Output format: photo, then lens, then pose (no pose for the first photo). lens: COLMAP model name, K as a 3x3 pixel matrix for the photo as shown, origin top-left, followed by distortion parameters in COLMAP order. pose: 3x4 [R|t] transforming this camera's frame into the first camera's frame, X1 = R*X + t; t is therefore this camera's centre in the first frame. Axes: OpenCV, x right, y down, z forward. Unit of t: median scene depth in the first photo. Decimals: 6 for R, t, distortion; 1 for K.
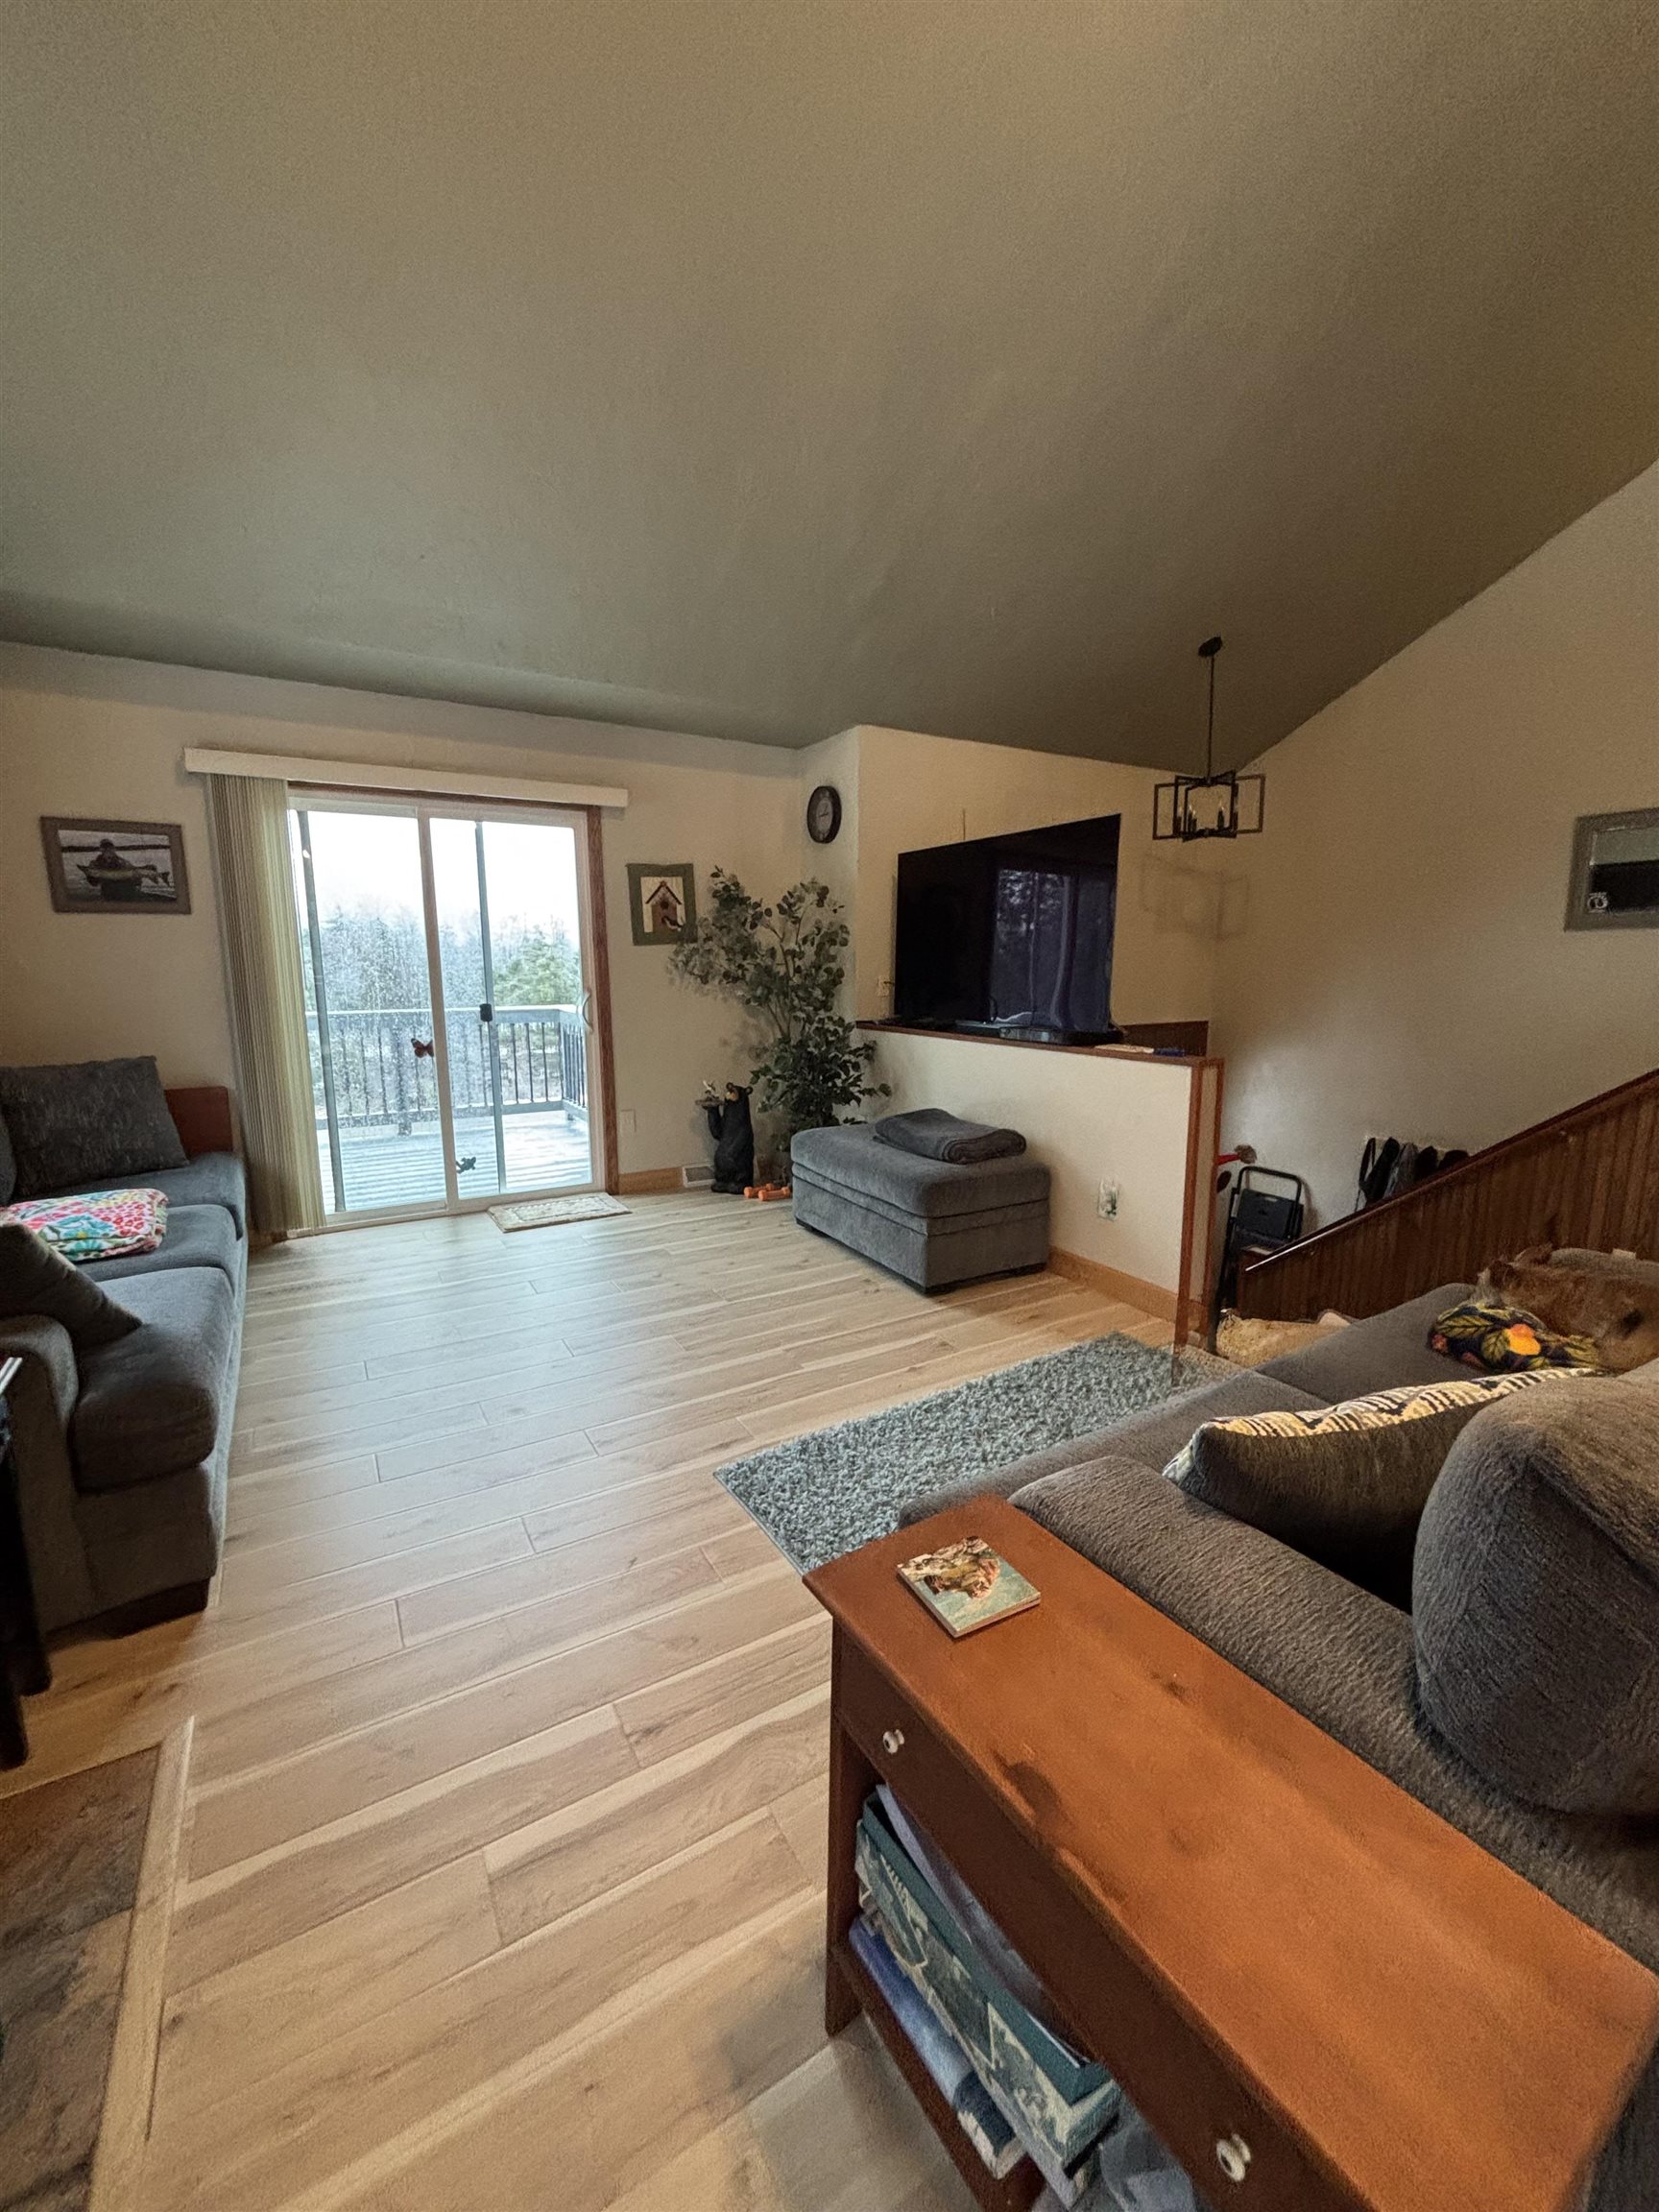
lens RADIAL K [[887.4, 0, 832.4], [0, 887.4, 1107.4], [0, 0, 1]] dist [0.000646, -0.000825]
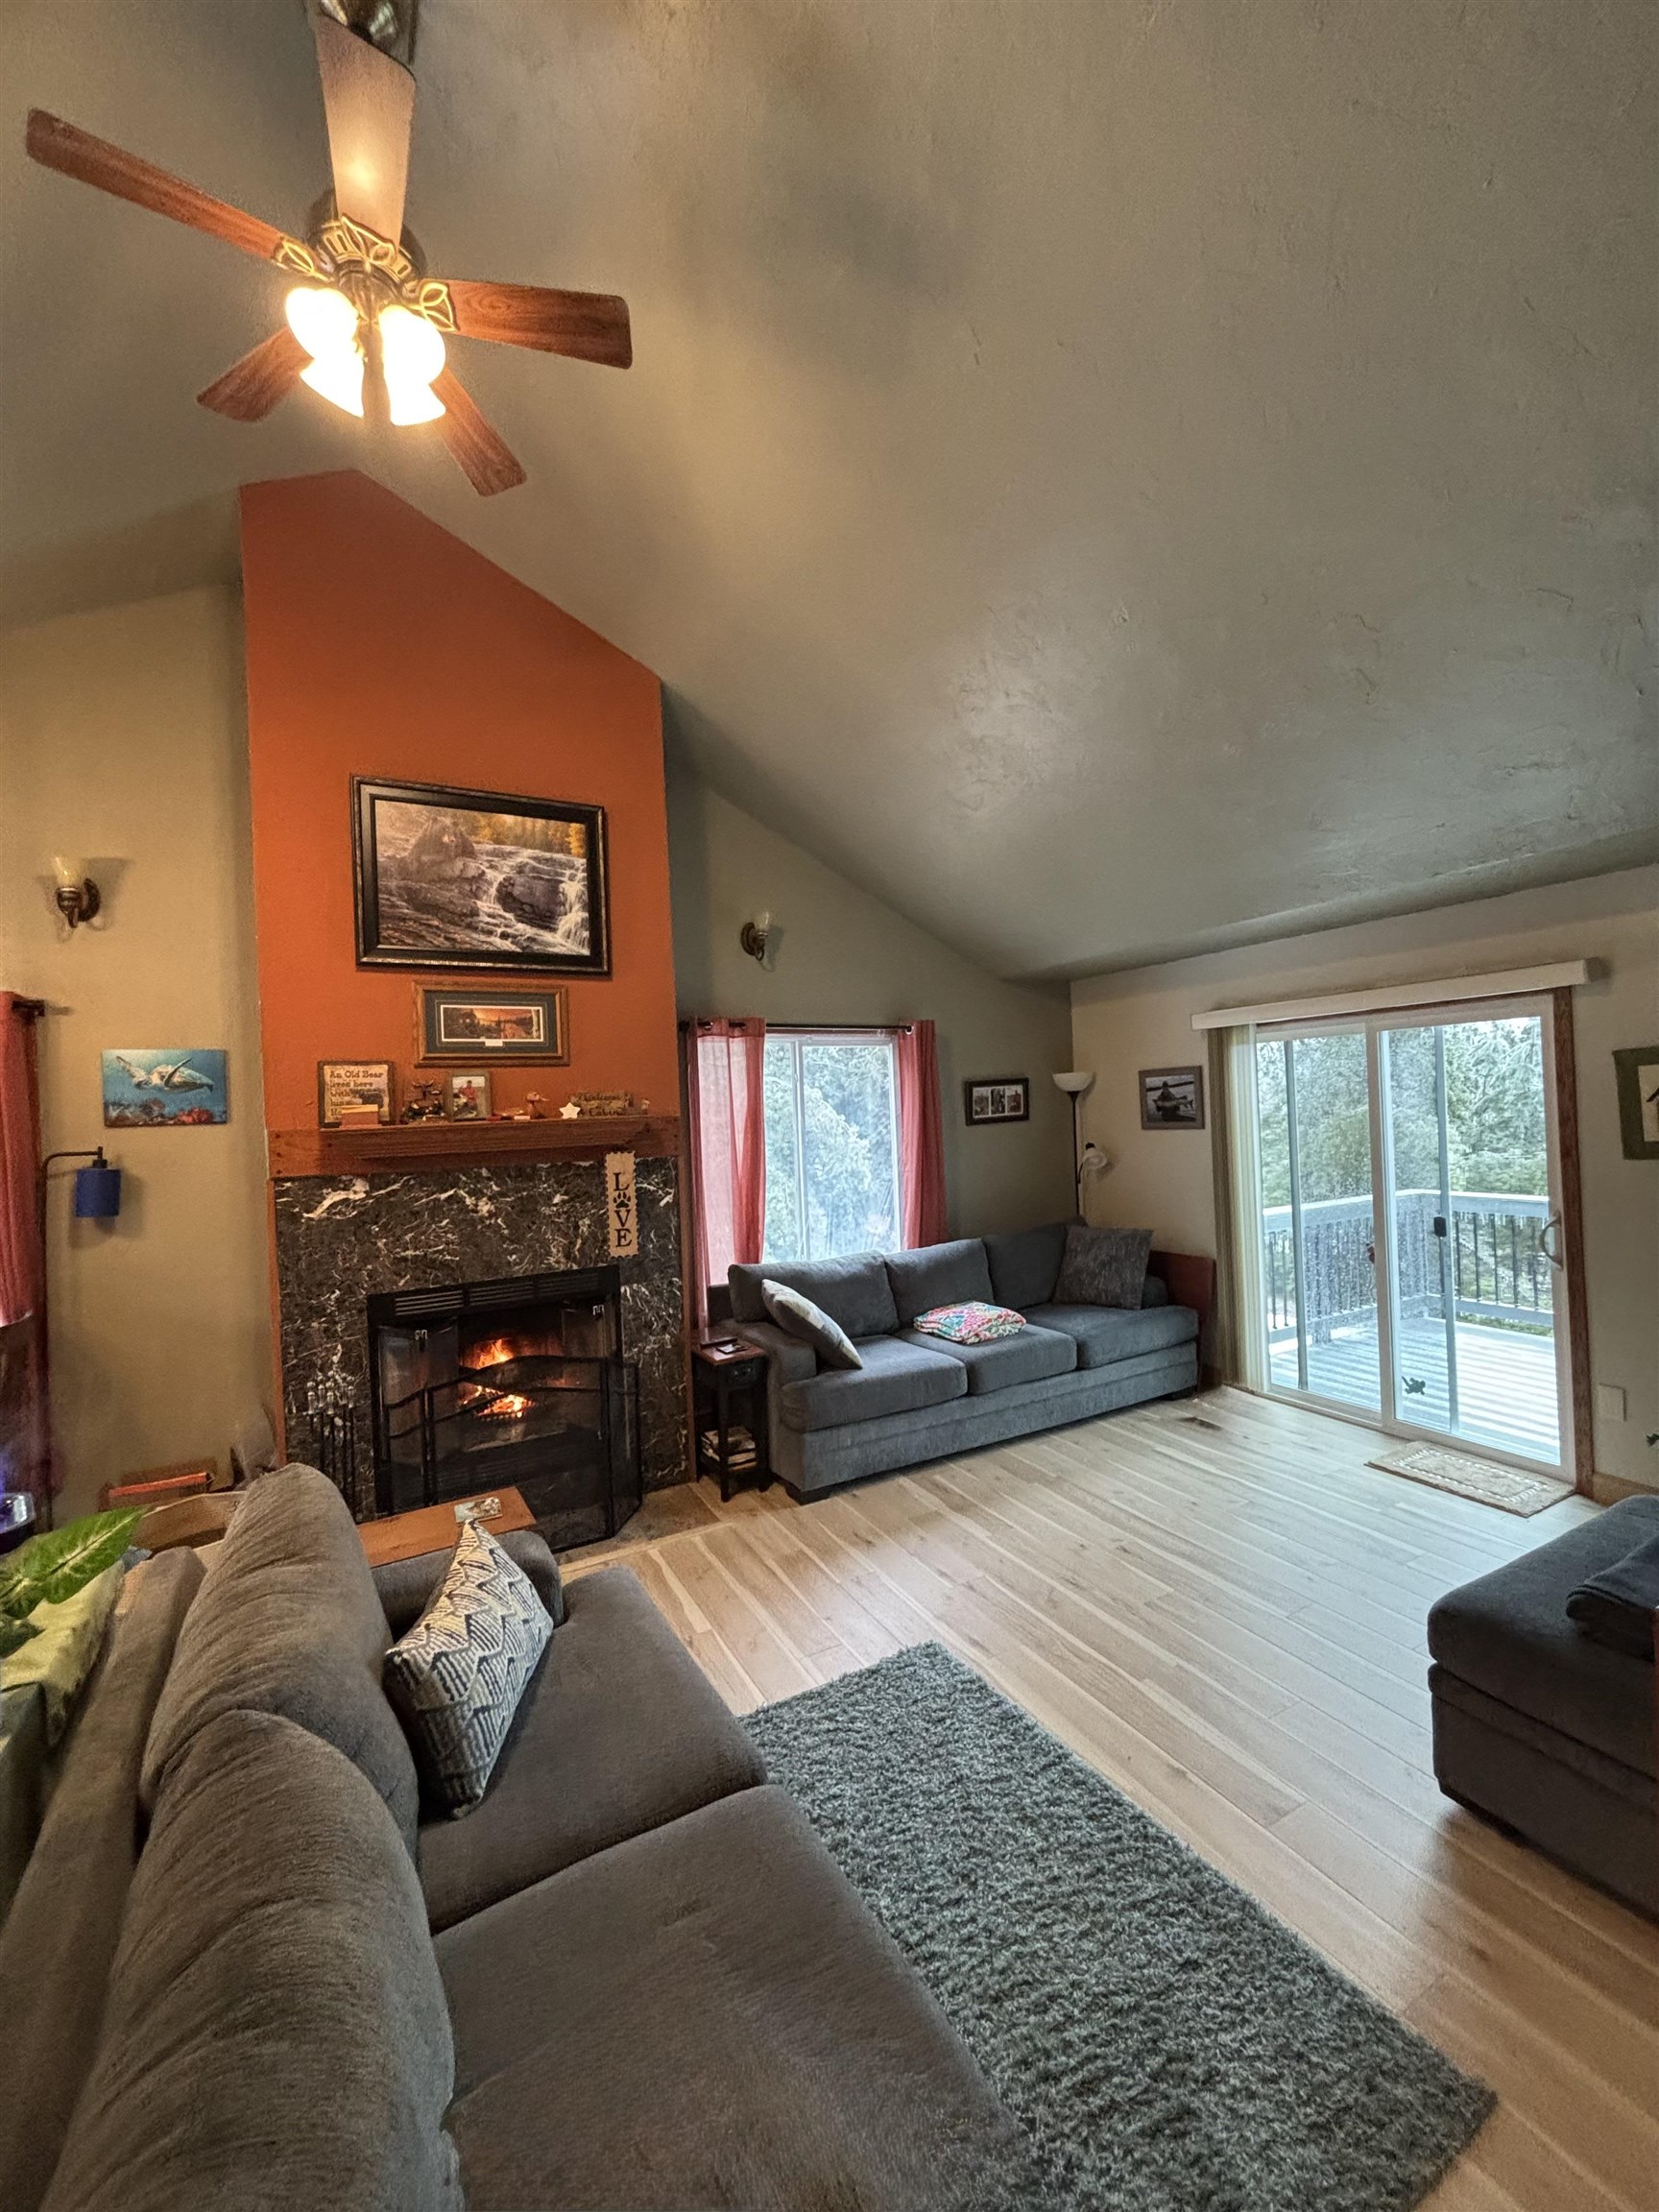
lens RADIAL K [[887.4, 0, 832.4], [0, 887.4, 1107.4], [0, 0, 1]] dist [0.000646, -0.000825]
pose [[-0.045320, -0.002808, -0.998969, 0.691728], [-0.127130, 0.991882, 0.002979, -0.191951], [0.990850, 0.127133, -0.045309, 0.520505]]
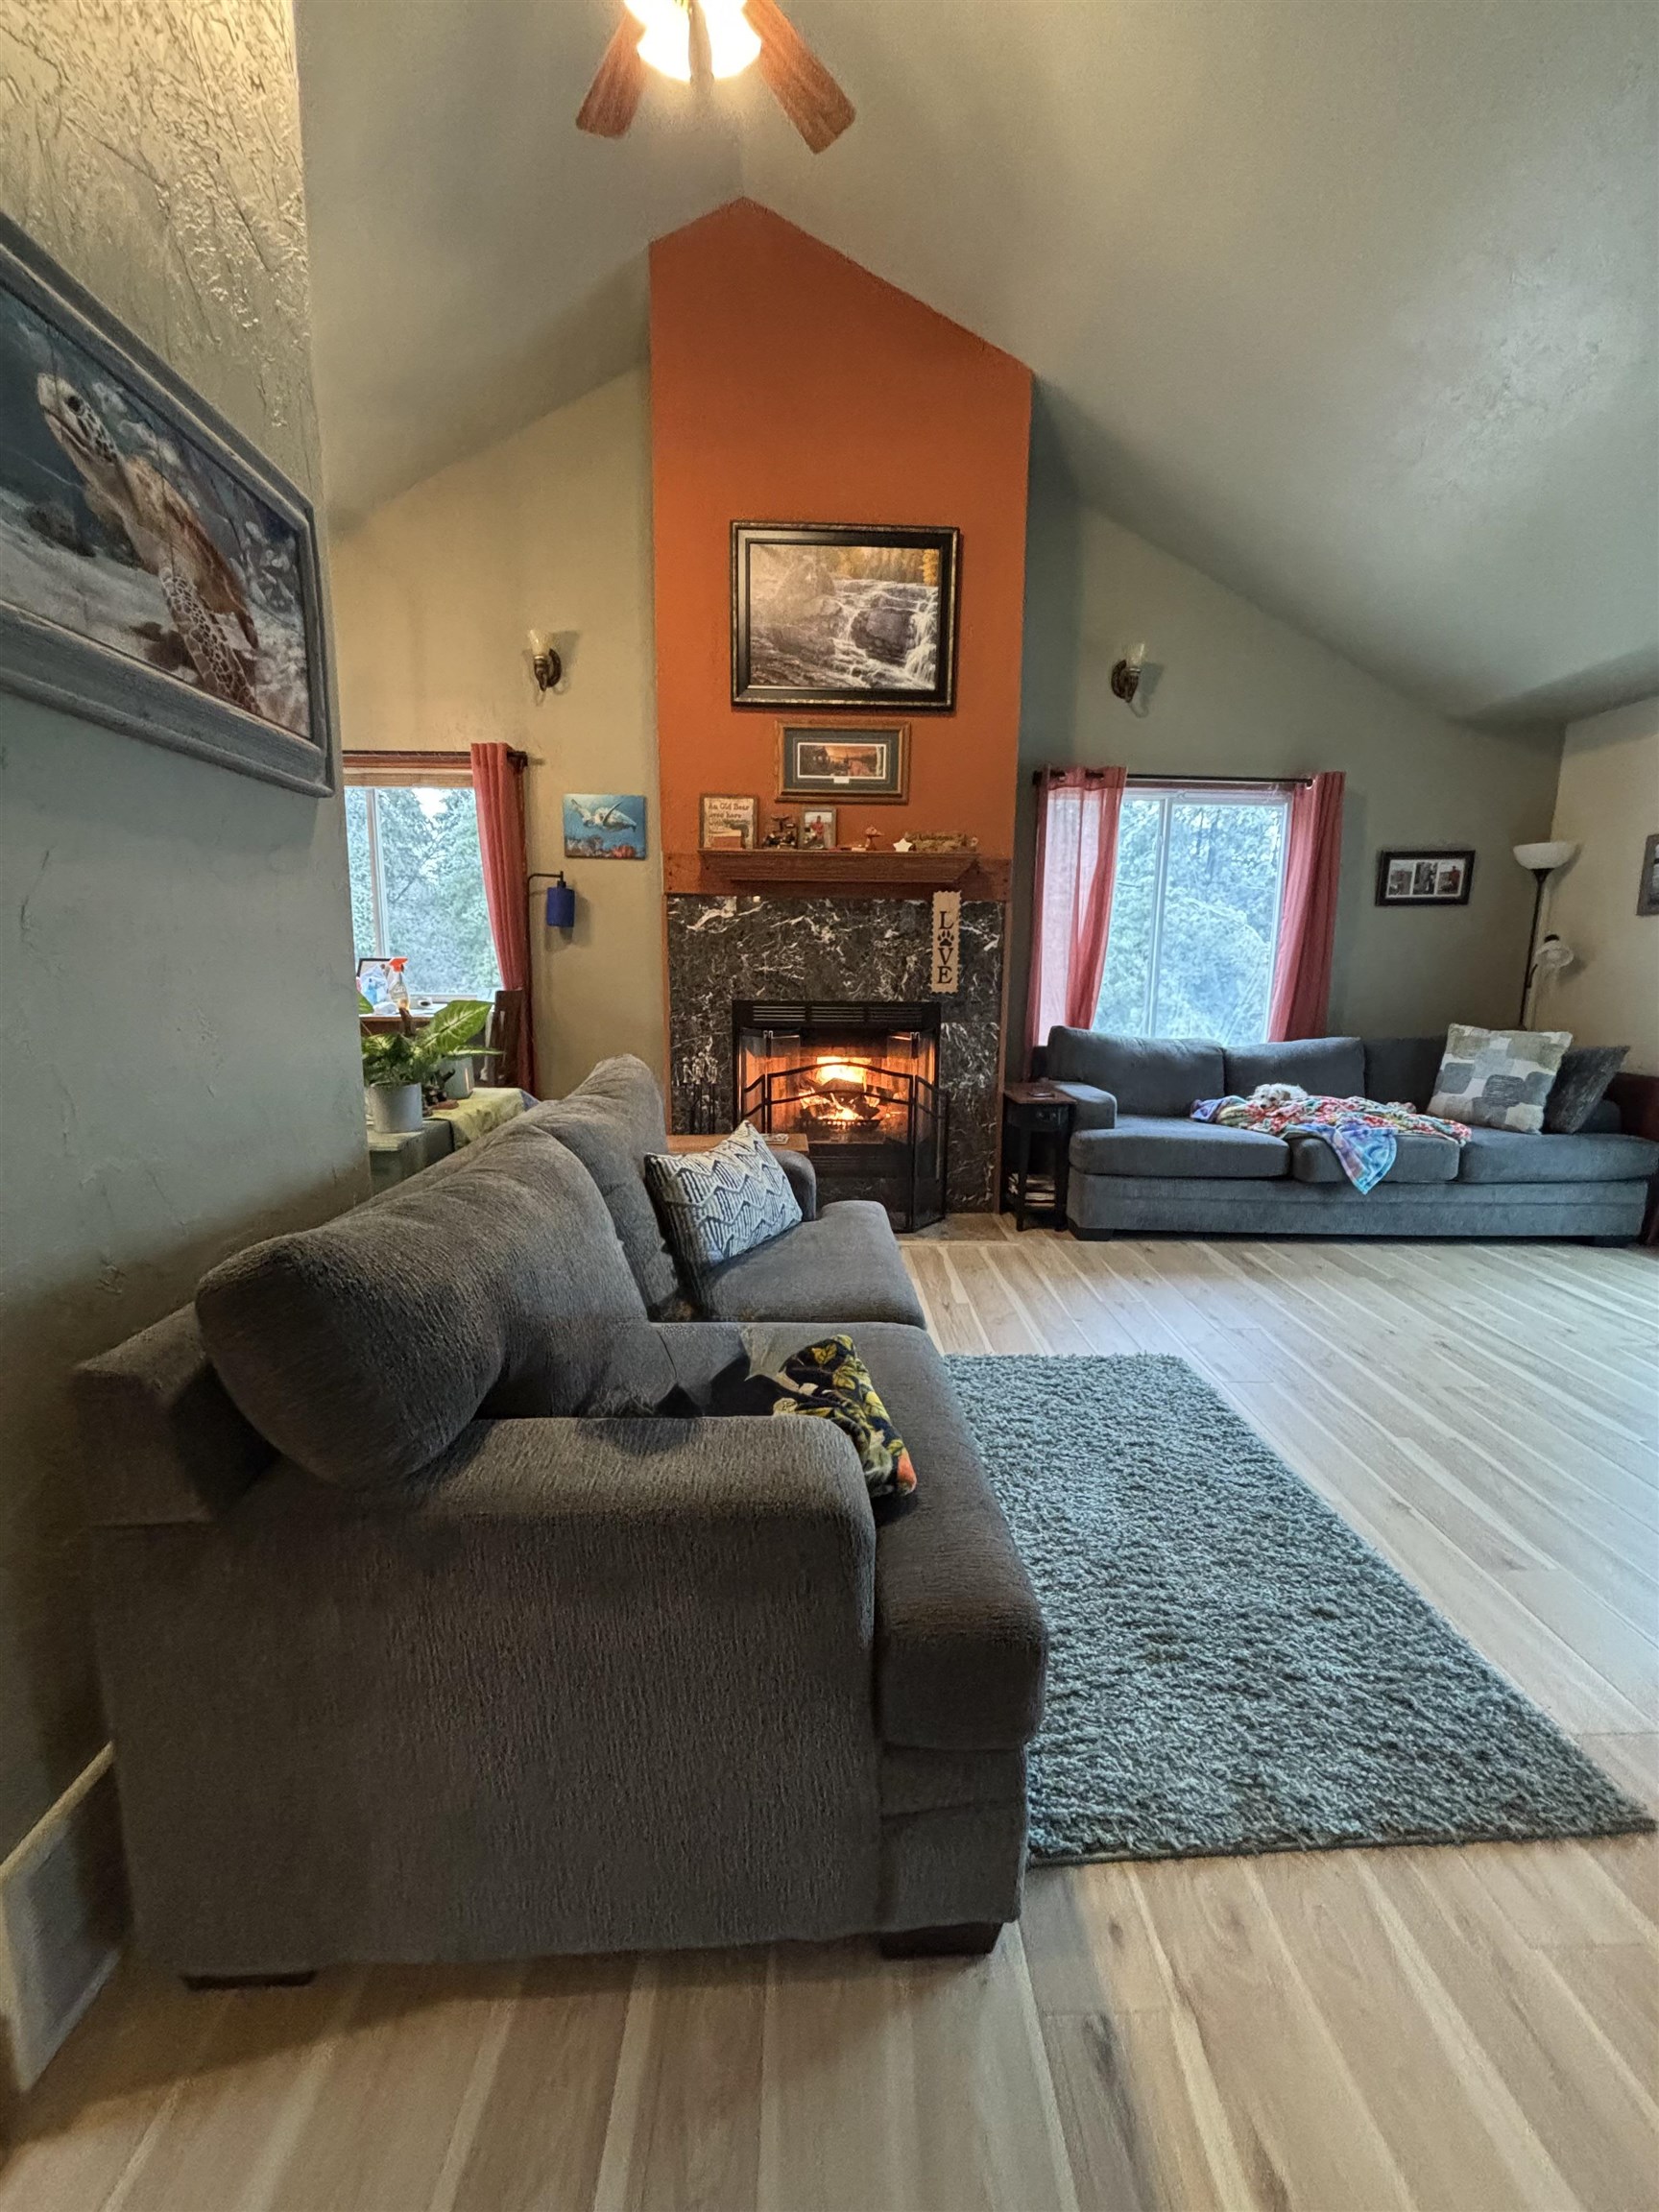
lens RADIAL K [[887.4, 0, 832.4], [0, 887.4, 1107.4], [0, 0, 1]] dist [0.000646, -0.000825]
pose [[-0.490540, 0.134129, -0.861034, 0.696677], [-0.159059, 0.957702, 0.239805, -0.086168], [0.856779, 0.254589, -0.448457, 0.665869]]
